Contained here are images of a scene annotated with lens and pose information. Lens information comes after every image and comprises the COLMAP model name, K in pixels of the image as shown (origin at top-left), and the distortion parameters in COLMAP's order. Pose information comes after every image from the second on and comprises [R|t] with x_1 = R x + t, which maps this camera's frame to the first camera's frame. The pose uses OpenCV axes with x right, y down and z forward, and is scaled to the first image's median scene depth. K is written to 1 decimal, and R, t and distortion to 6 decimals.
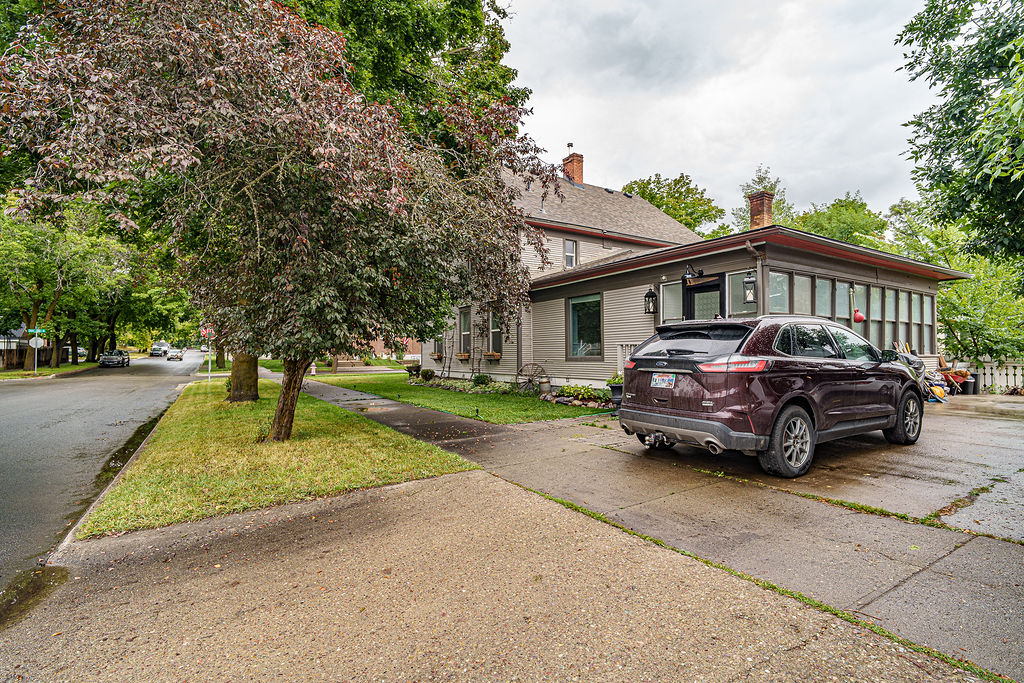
lens RADIAL K [[477.9, 0, 513.8], [0, 477.9, 339.8], [0, 0, 1]] dist [-0.021556, 0.012294]
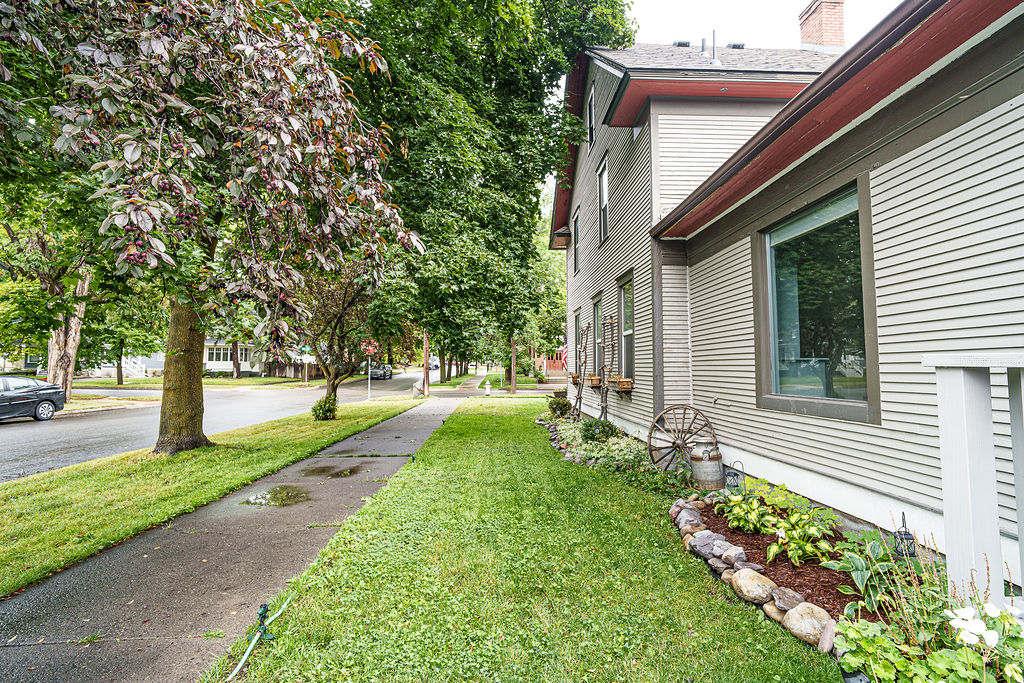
lens RADIAL K [[477.9, 0, 513.8], [0, 477.9, 339.8], [0, 0, 1]] dist [-0.021556, 0.012294]
pose [[0.864500, -0.023259, -0.502095, 0.131189], [0.008208, 0.999449, -0.032167, 0.003909], [0.502566, 0.023687, 0.864214, 0.597450]]
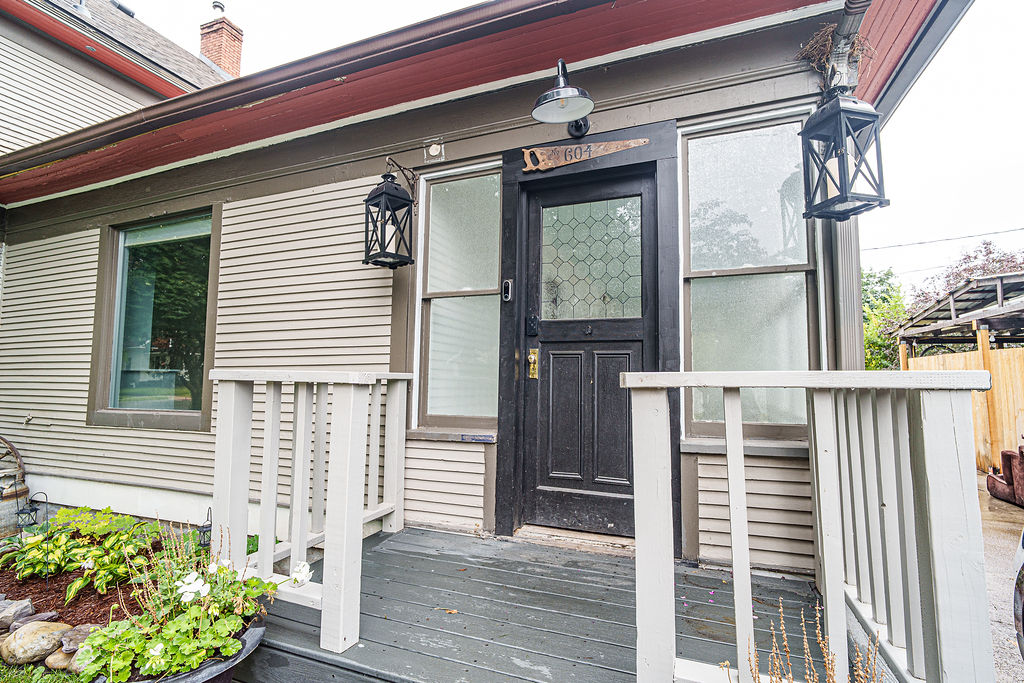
lens RADIAL K [[477.9, 0, 513.8], [0, 477.9, 339.8], [0, 0, 1]] dist [-0.021556, 0.012294]
pose [[0.807773, 0.058802, 0.586554, 0.149199], [-0.024720, 0.997516, -0.065958, 0.002934], [-0.588976, 0.038780, 0.807220, 0.583546]]
